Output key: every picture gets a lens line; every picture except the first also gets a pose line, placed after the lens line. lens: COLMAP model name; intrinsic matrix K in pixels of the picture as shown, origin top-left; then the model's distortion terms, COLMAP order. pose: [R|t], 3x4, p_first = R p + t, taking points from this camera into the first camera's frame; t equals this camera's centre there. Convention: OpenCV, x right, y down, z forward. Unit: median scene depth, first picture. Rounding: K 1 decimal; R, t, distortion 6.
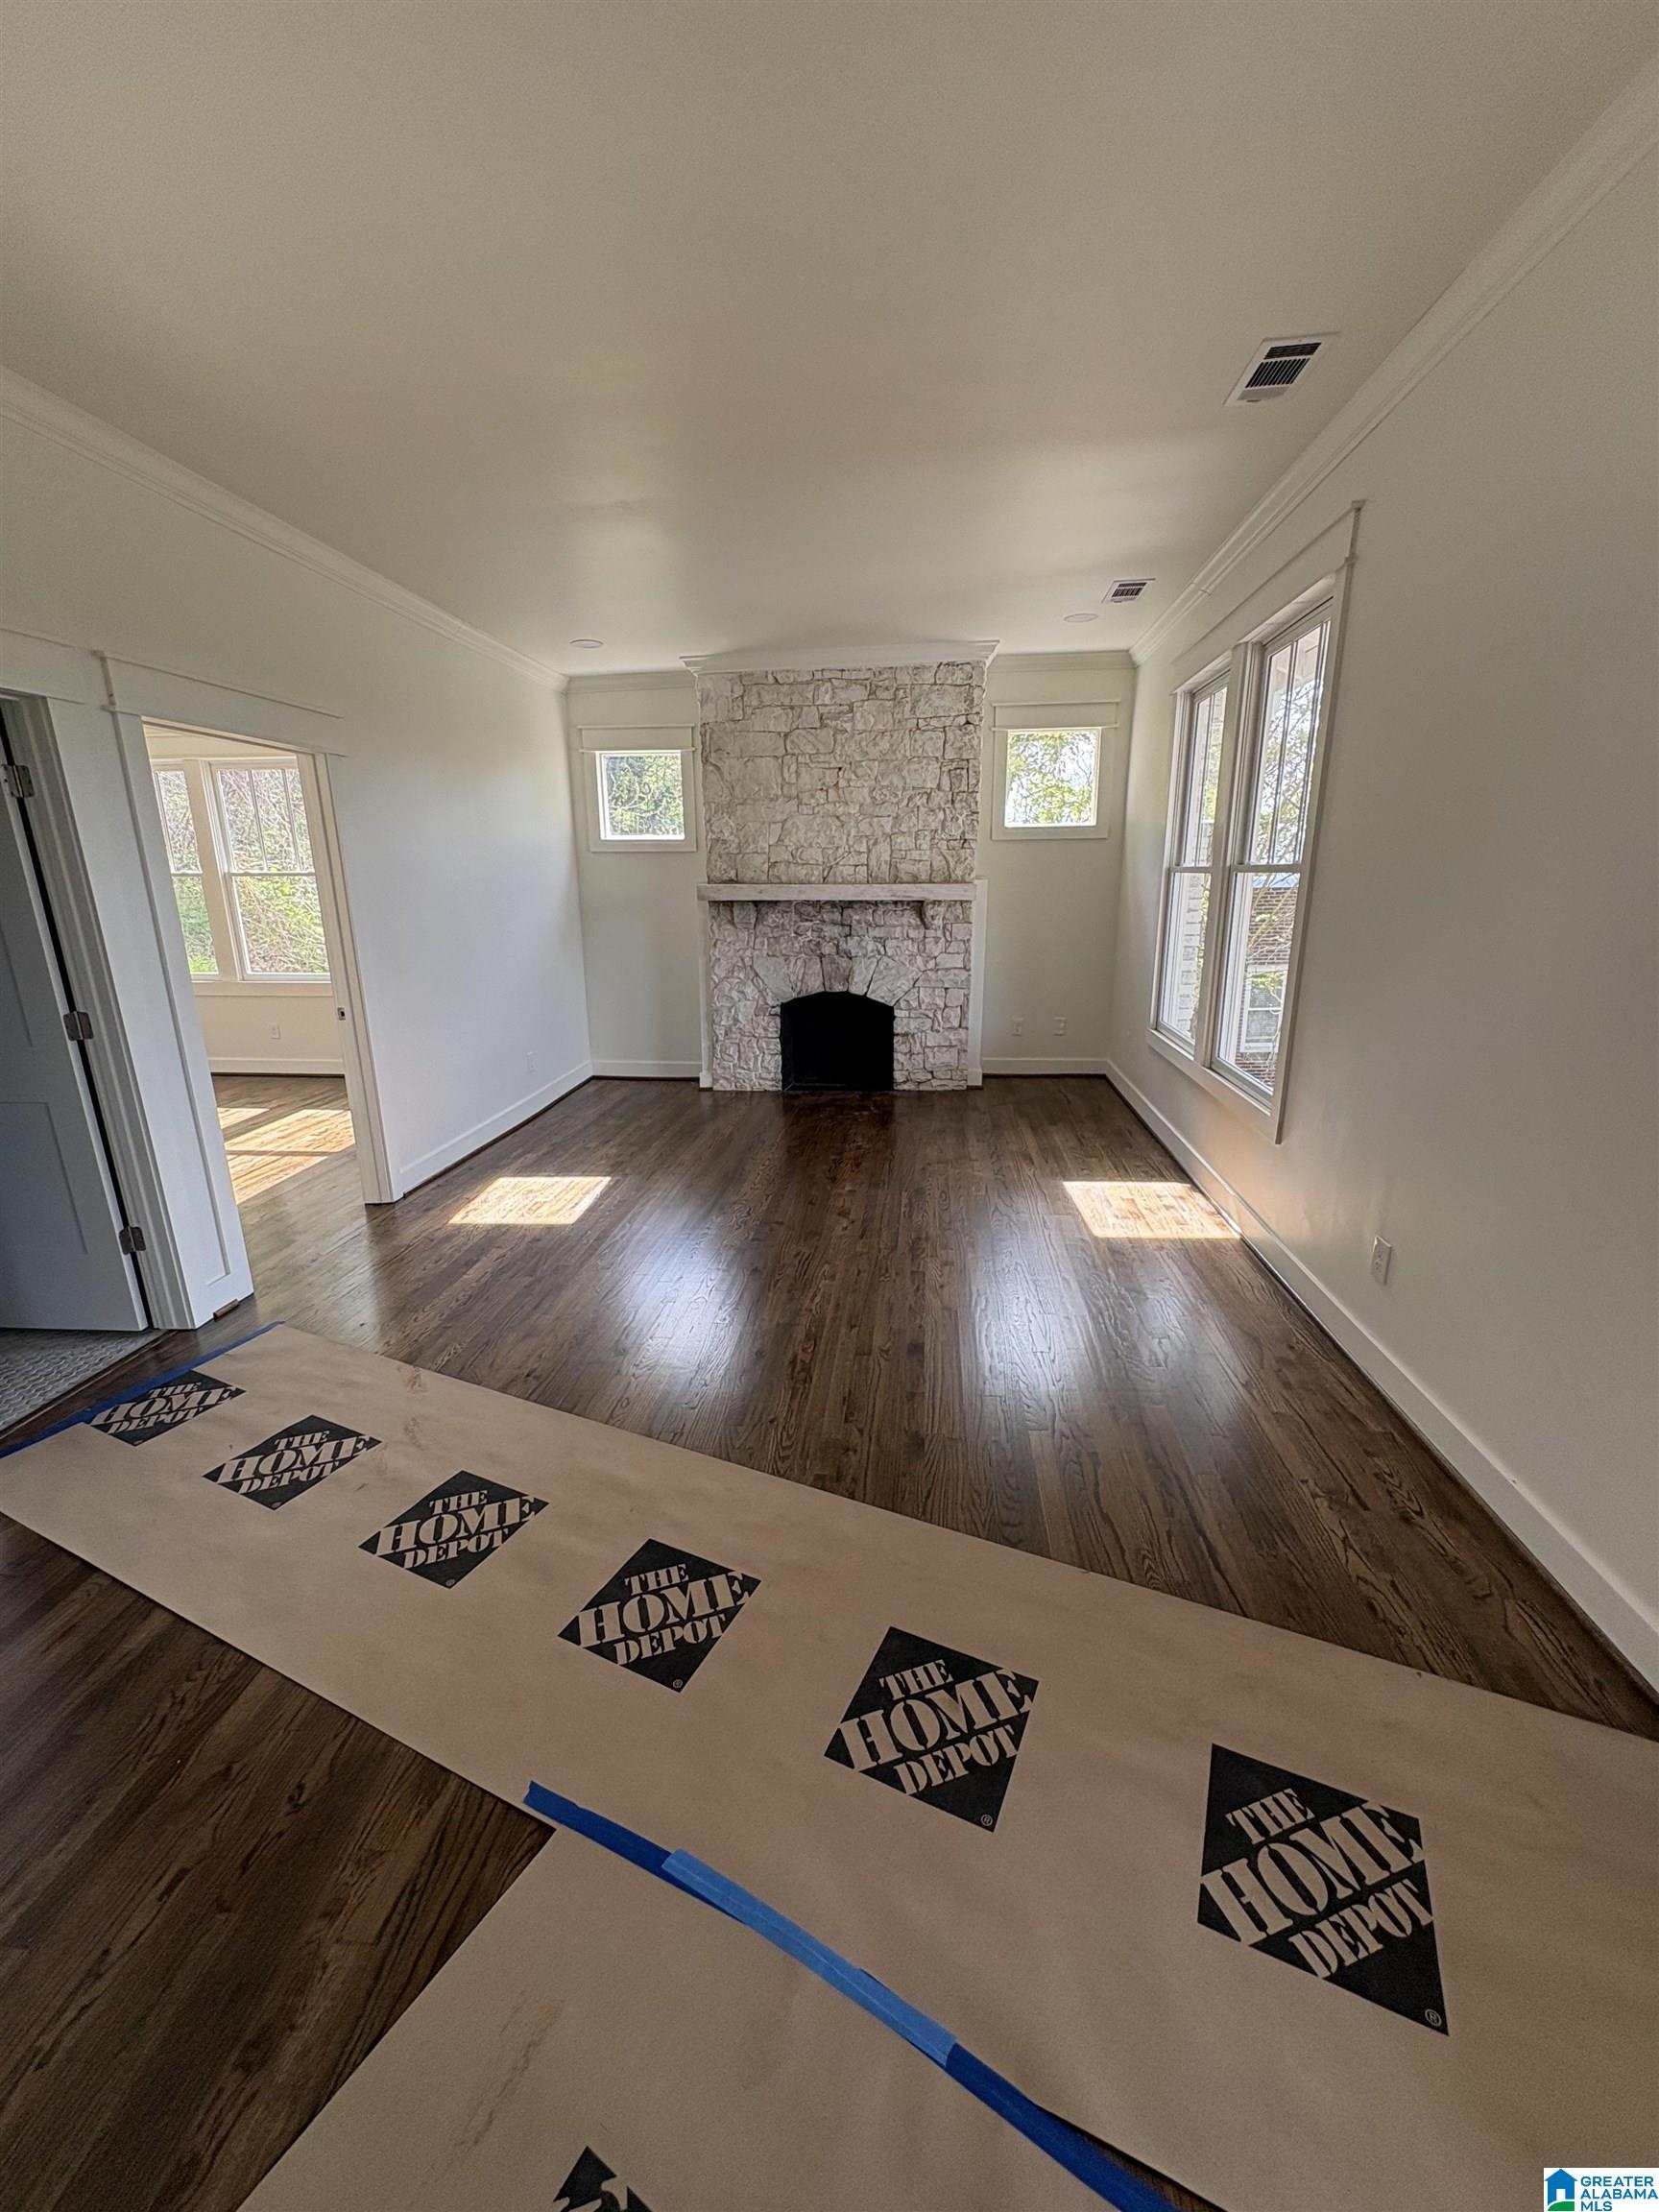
lens RADIAL K [[877.7, 0, 826.1], [0, 877.7, 1102.7], [0, 0, 1]] dist [-0.002935, -0.000126]
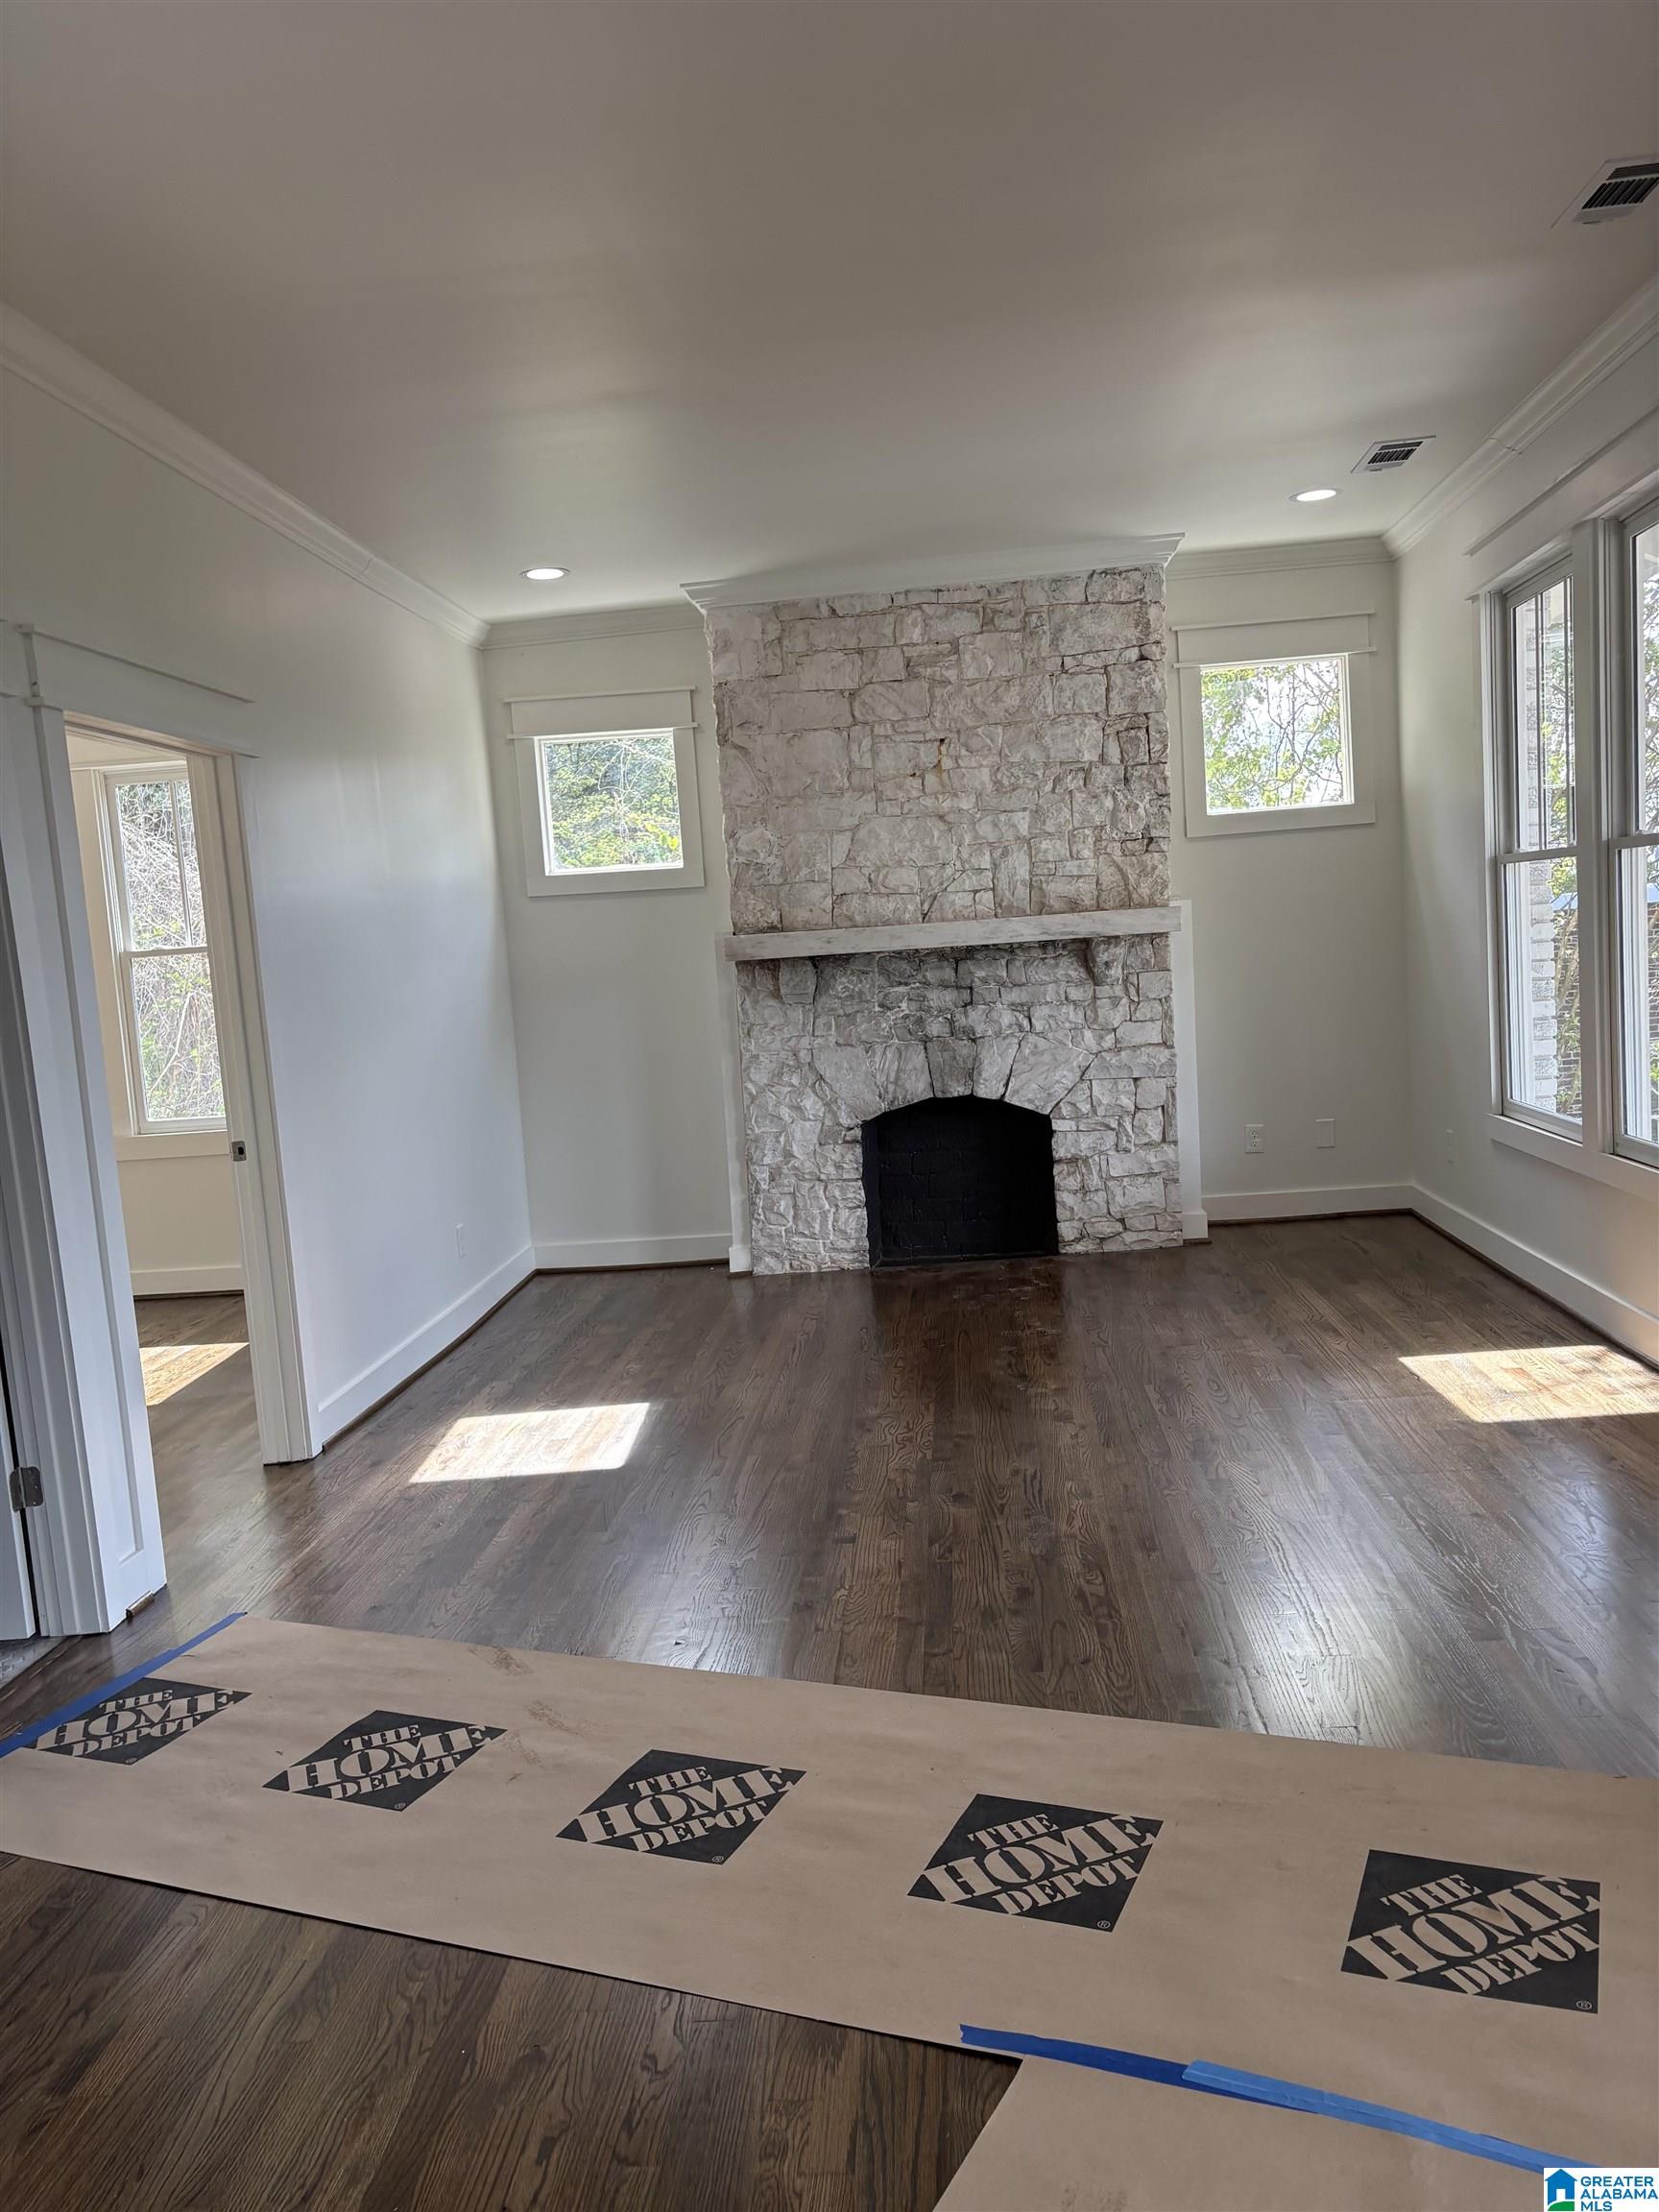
lens RADIAL K [[1659.4, 0, 807.0], [0, 1659.4, 1142.8], [0, 0, 1]] dist [0.085777, -0.108689]
pose [[0.997935, -0.062404, 0.015244, -0.114008], [0.063897, 0.988727, -0.135413, 0.056336], [-0.006622, 0.136107, 0.990672, -0.135163]]
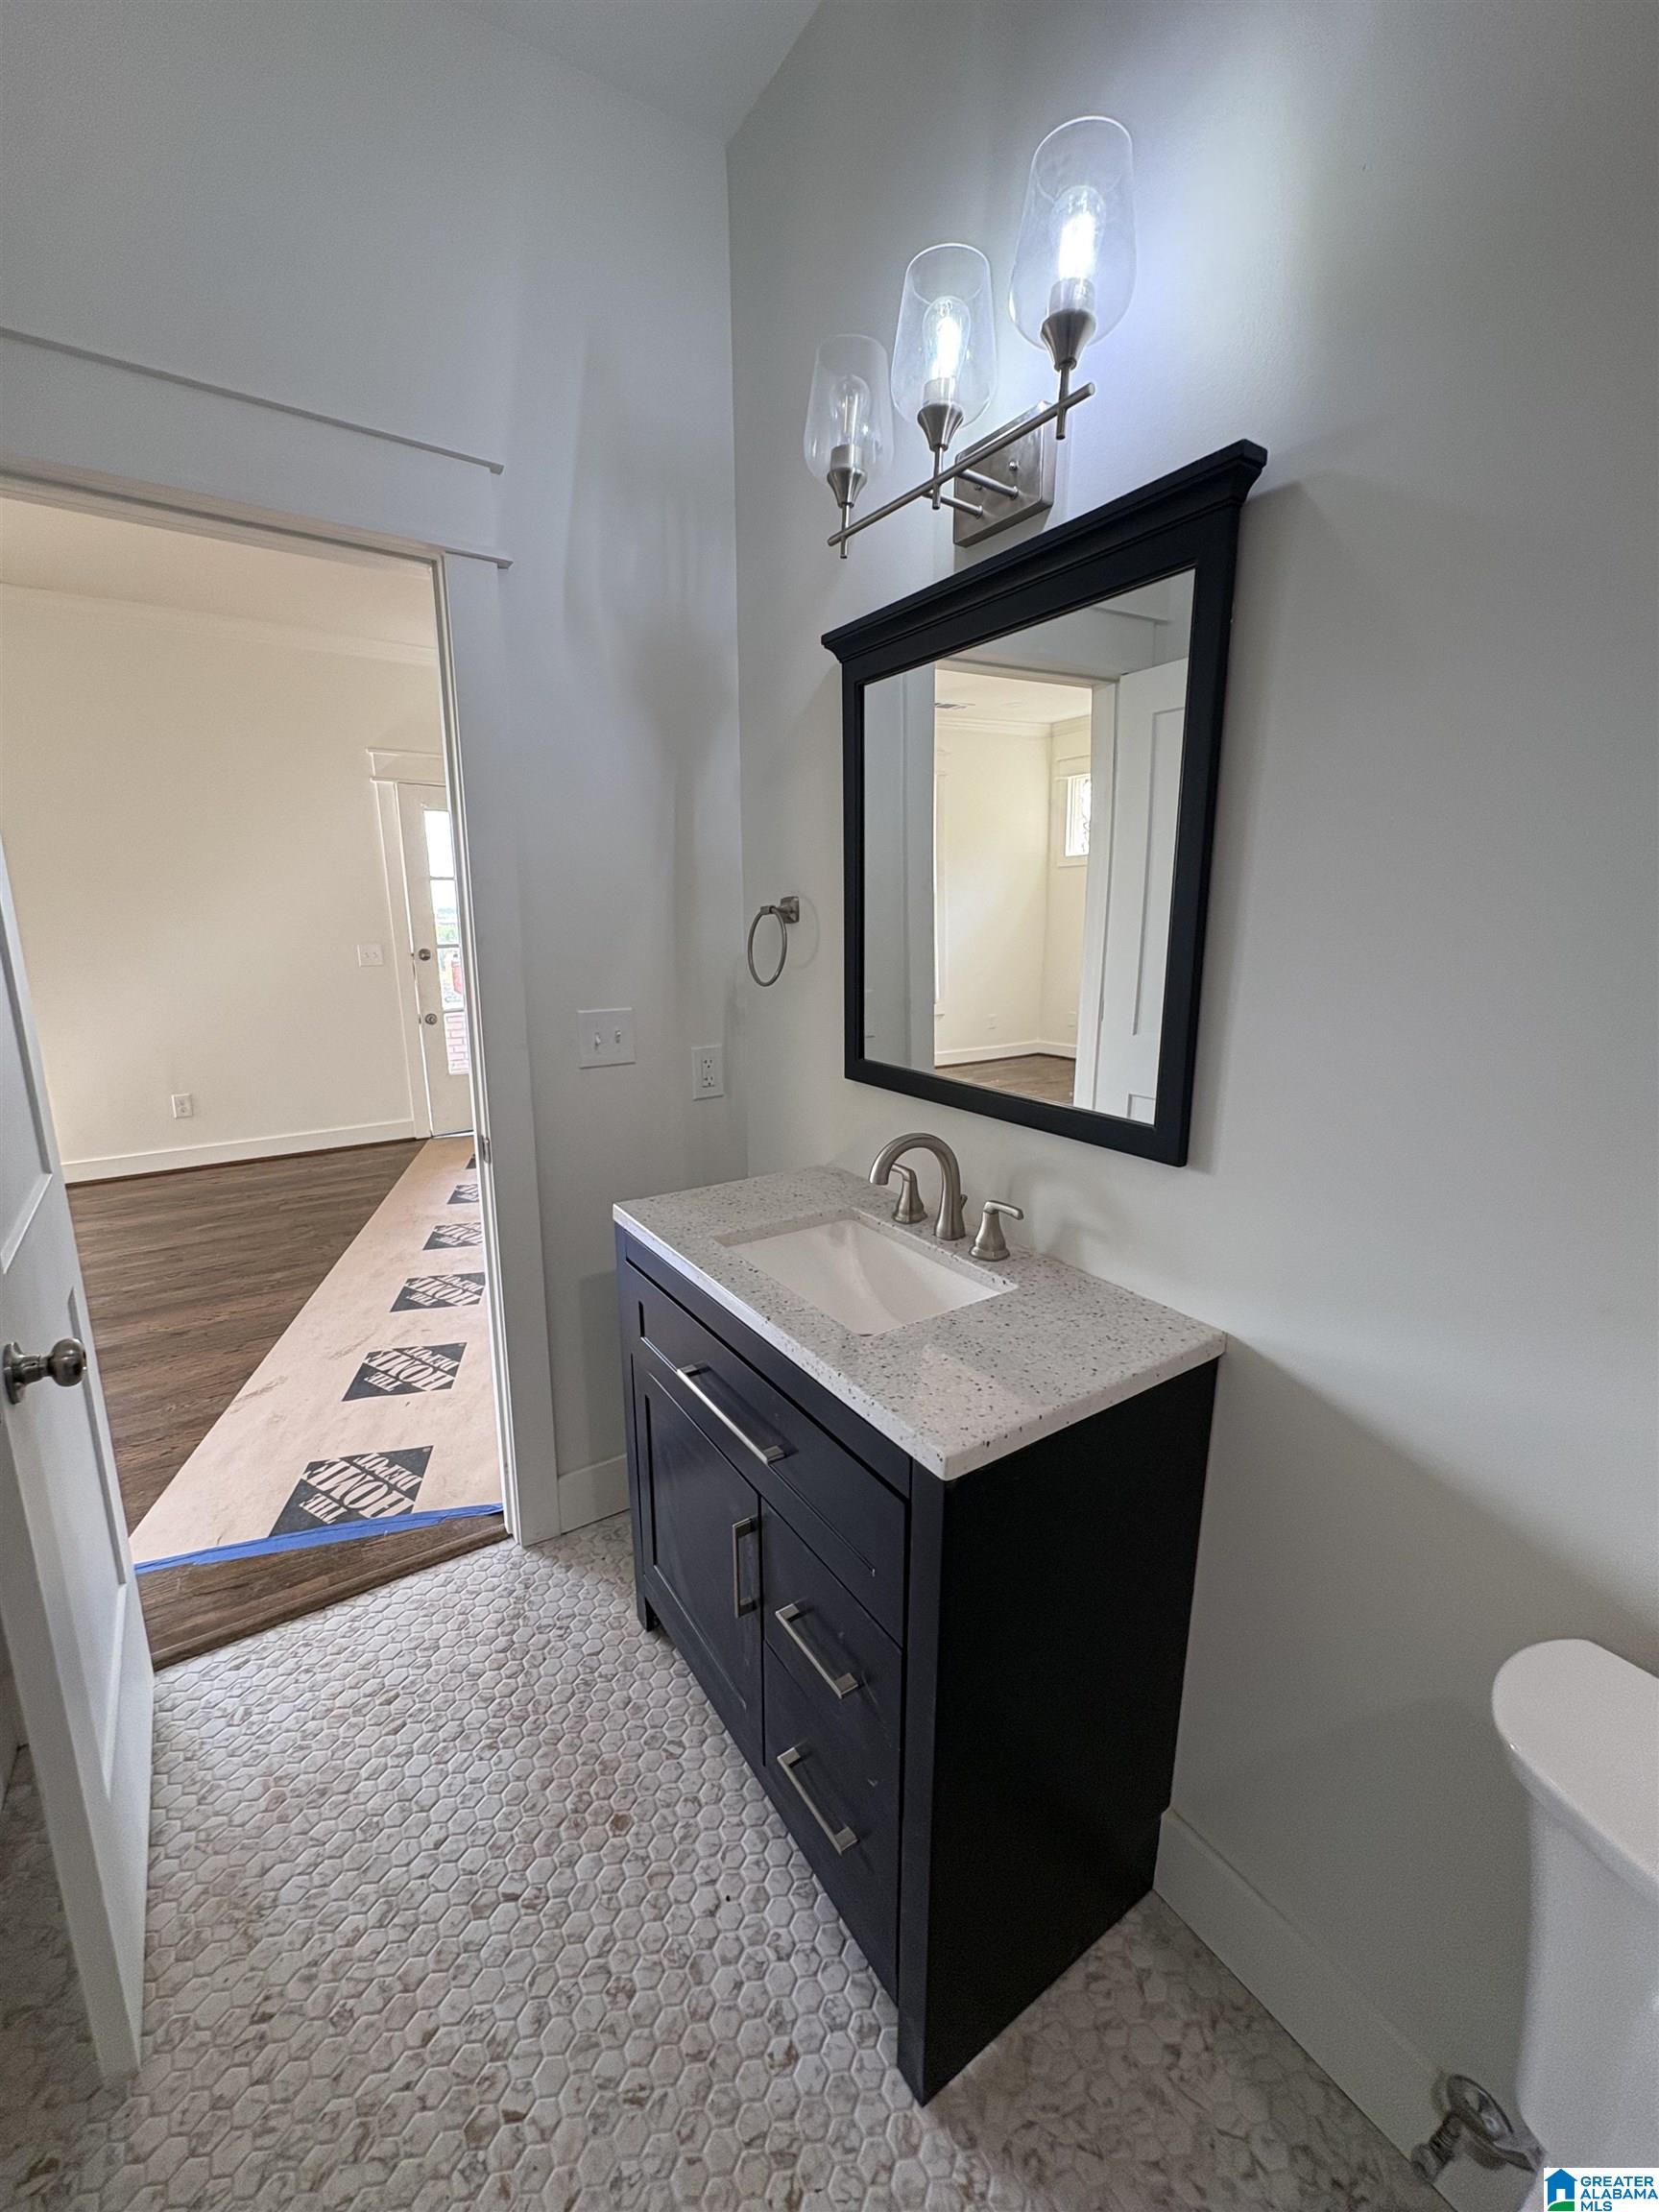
lens RADIAL K [[877.7, 0, 826.1], [0, 877.7, 1102.7], [0, 0, 1]] dist [-0.002935, -0.000126]
pose [[-0.638862, -0.138906, 0.756677, -0.734806], [0.201877, 0.918828, 0.339117, -0.083733], [-0.742362, 0.369405, -0.558962, 0.452789]]
